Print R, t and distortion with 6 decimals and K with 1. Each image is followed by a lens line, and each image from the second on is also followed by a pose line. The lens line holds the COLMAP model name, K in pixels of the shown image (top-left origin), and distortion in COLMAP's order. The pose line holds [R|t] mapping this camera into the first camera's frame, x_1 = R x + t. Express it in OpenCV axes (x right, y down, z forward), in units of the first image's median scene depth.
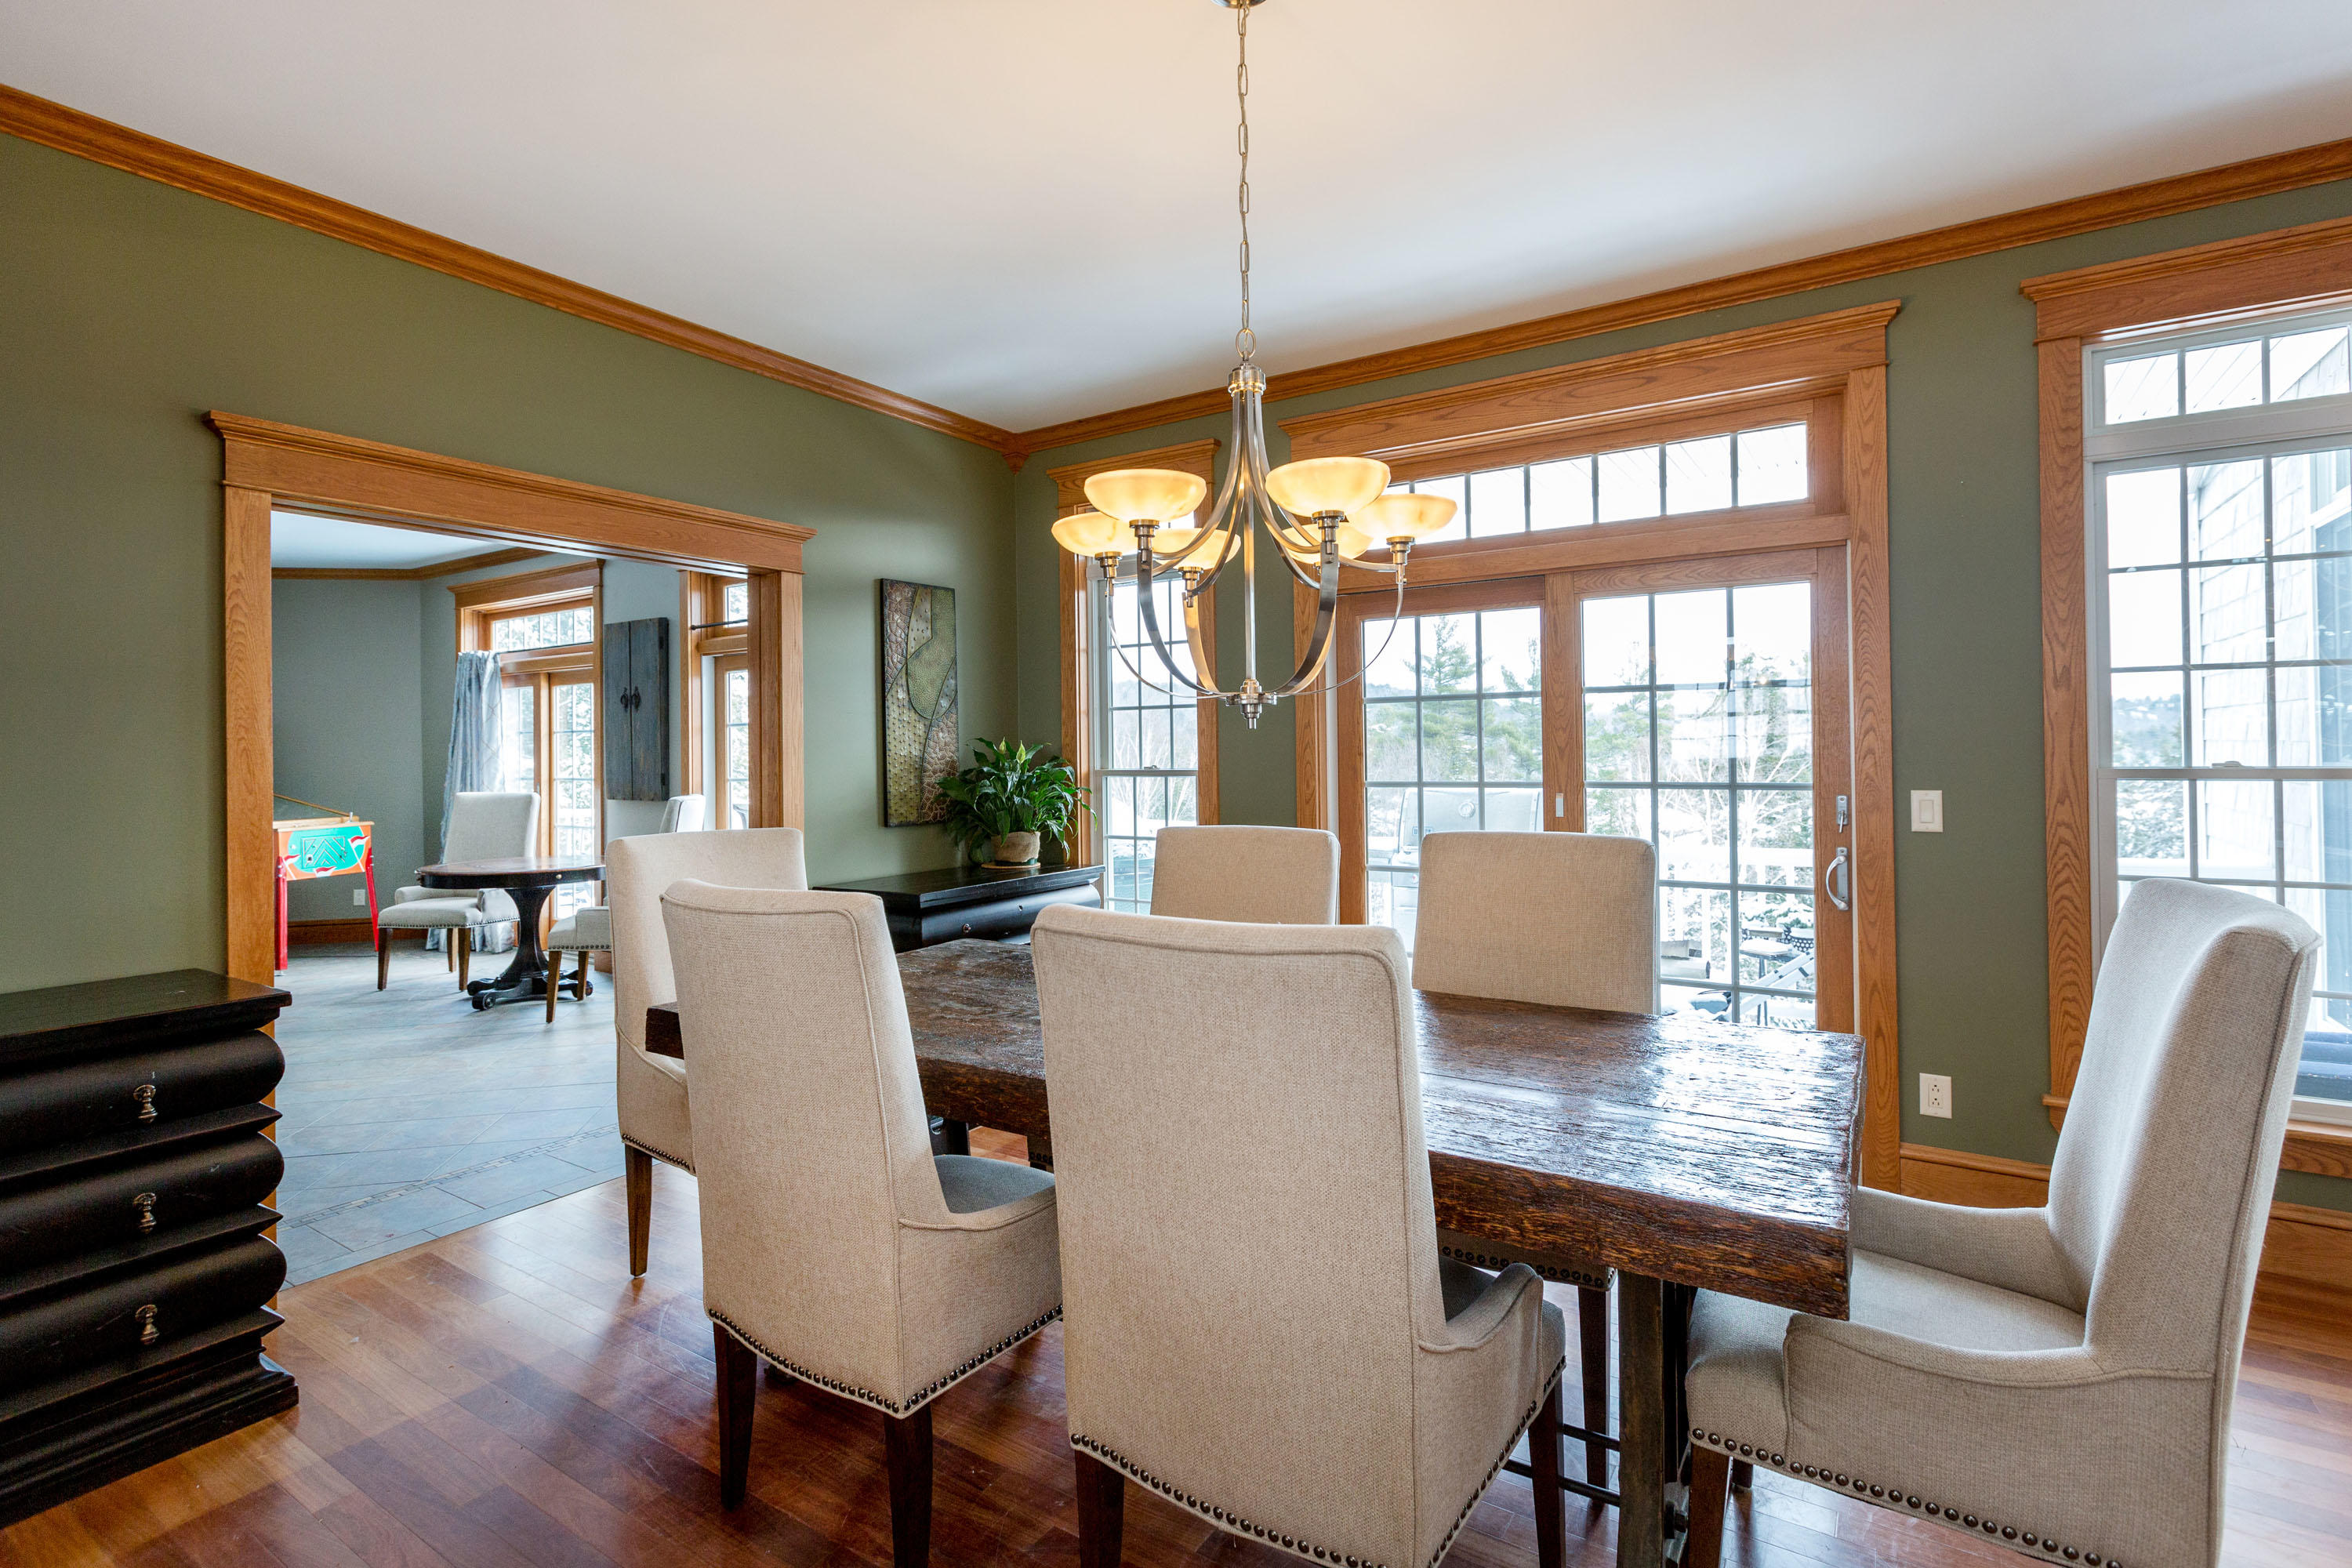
lens RADIAL K [[1093.2, 0, 1176.0], [0, 1093.2, 784.0], [0, 0, 1]] dist [0.001701, 0.000322]
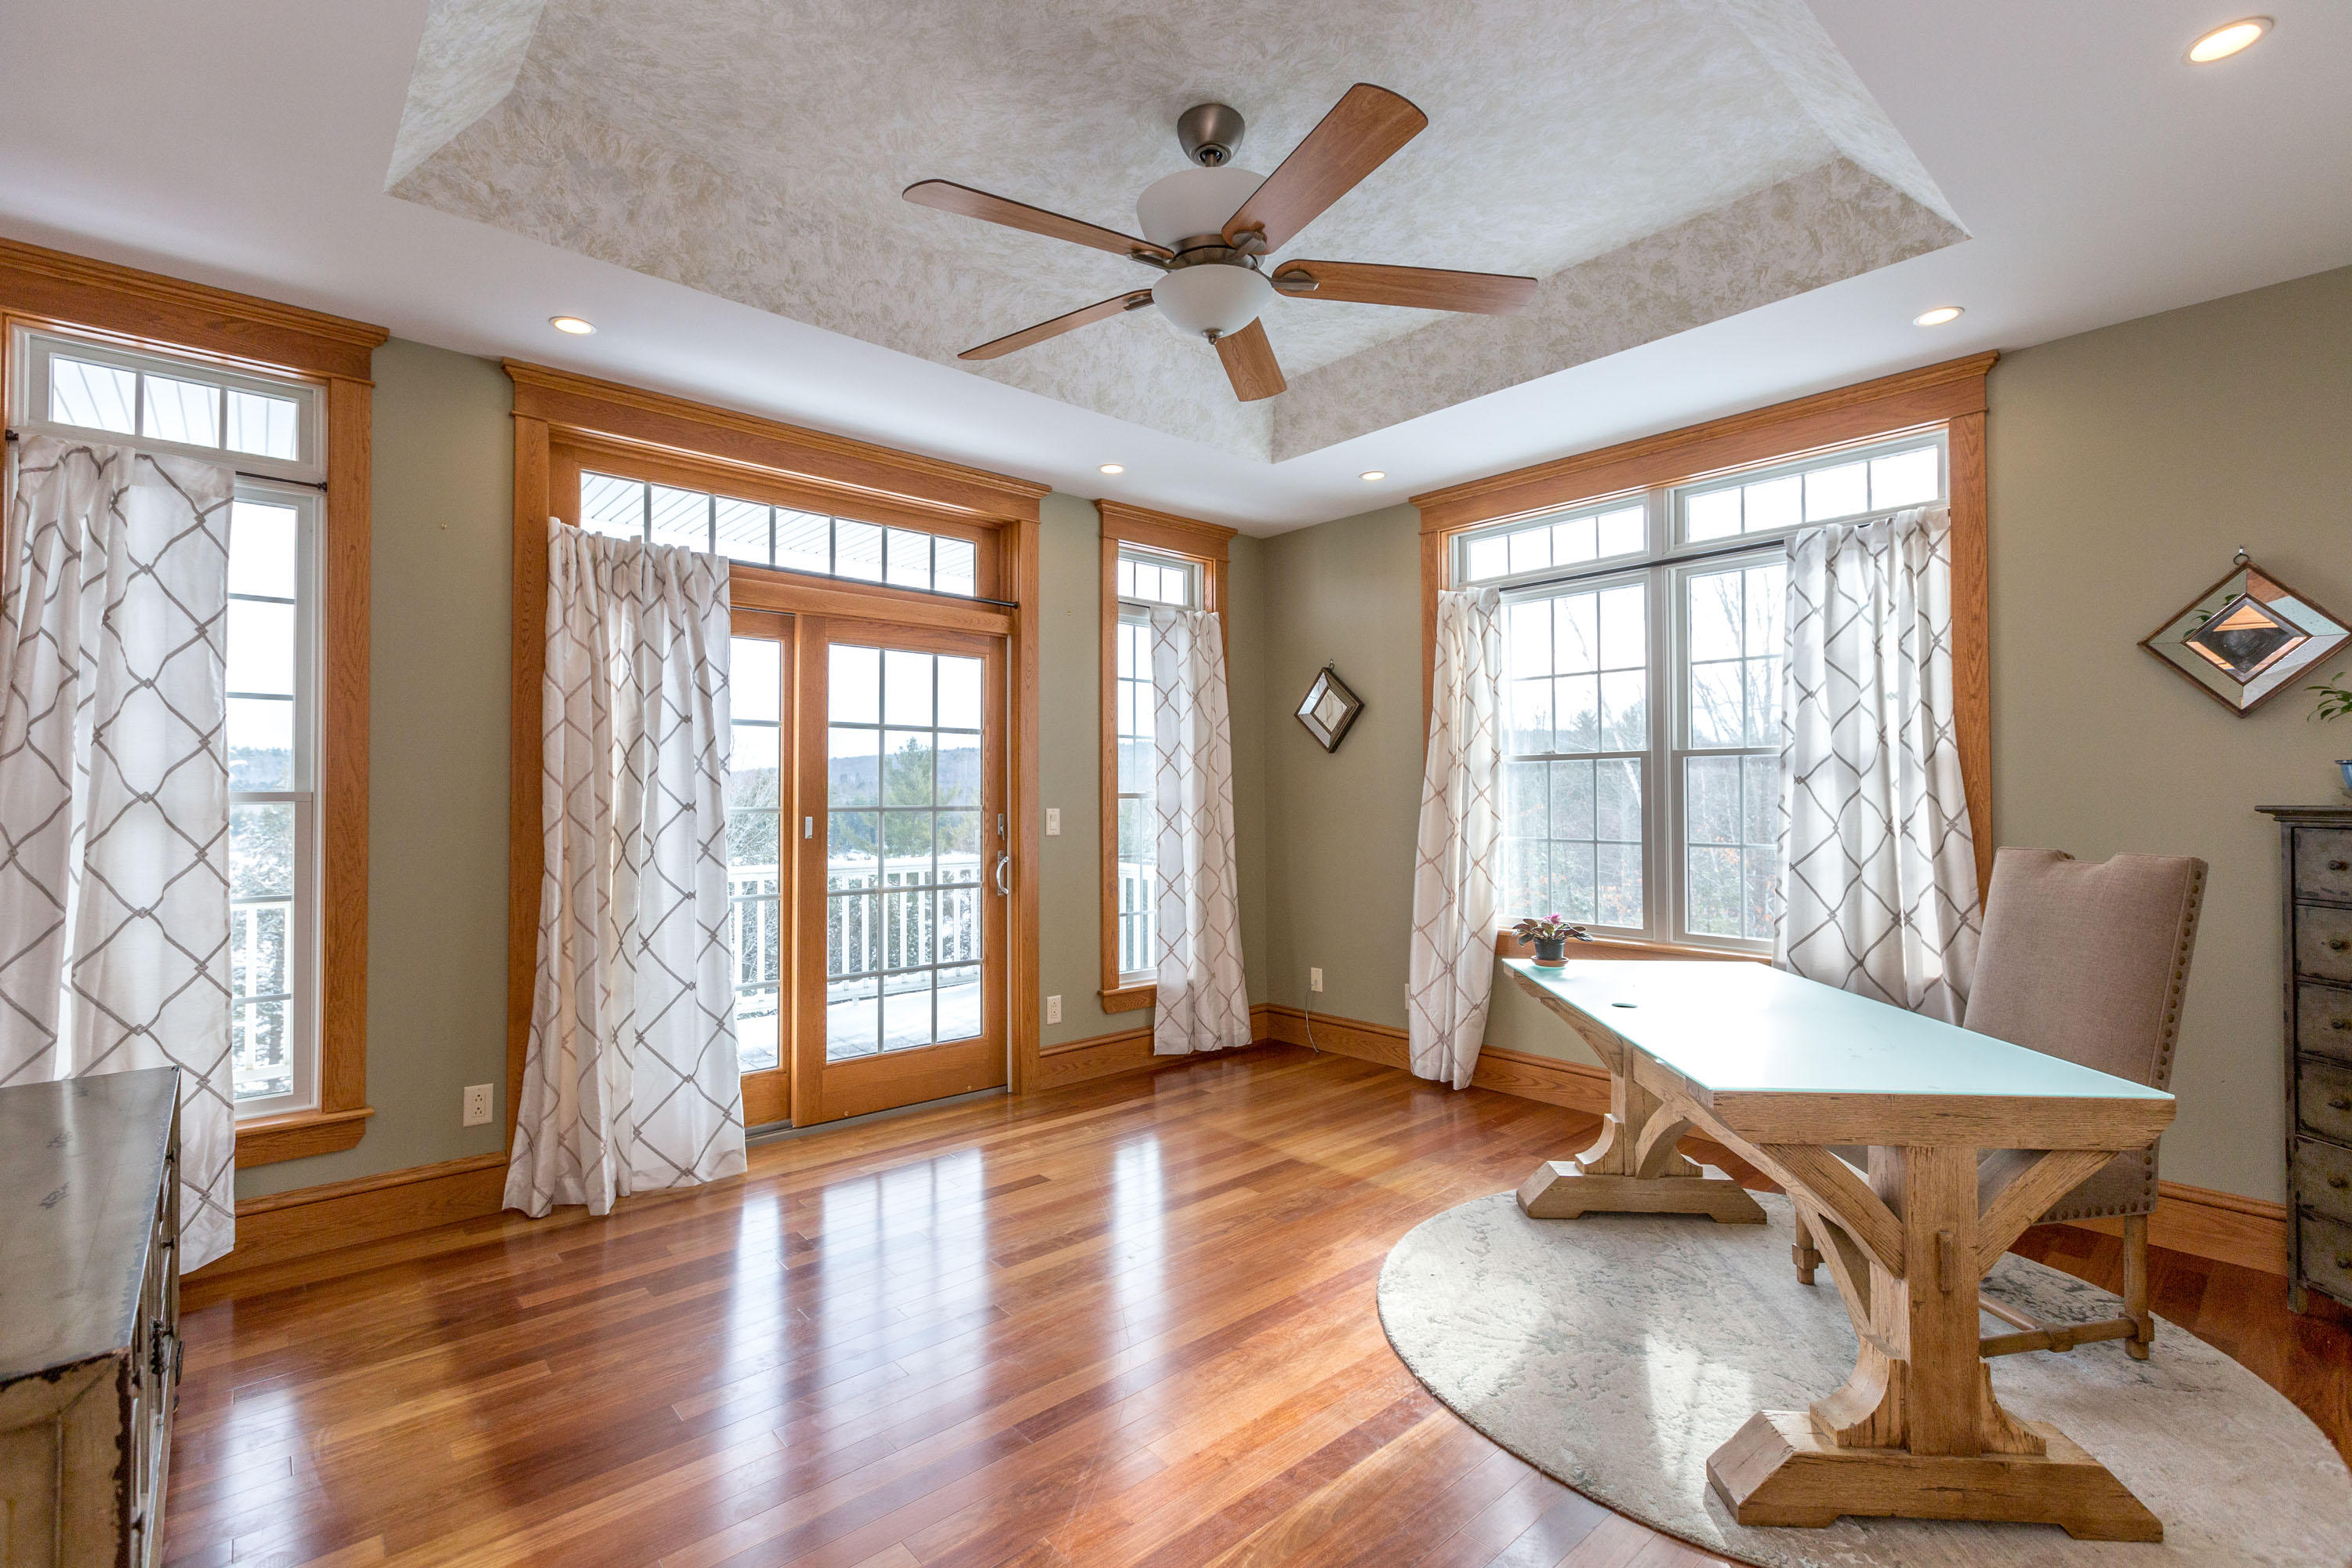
lens RADIAL K [[1093.2, 0, 1176.0], [0, 1093.2, 784.0], [0, 0, 1]] dist [0.001701, 0.000322]
pose [[0.270407, 0.020821, 0.962521, -0.612307], [0.004353, 0.999729, -0.022849, 0.001636], [-0.962736, 0.010369, 0.270244, 0.364748]]
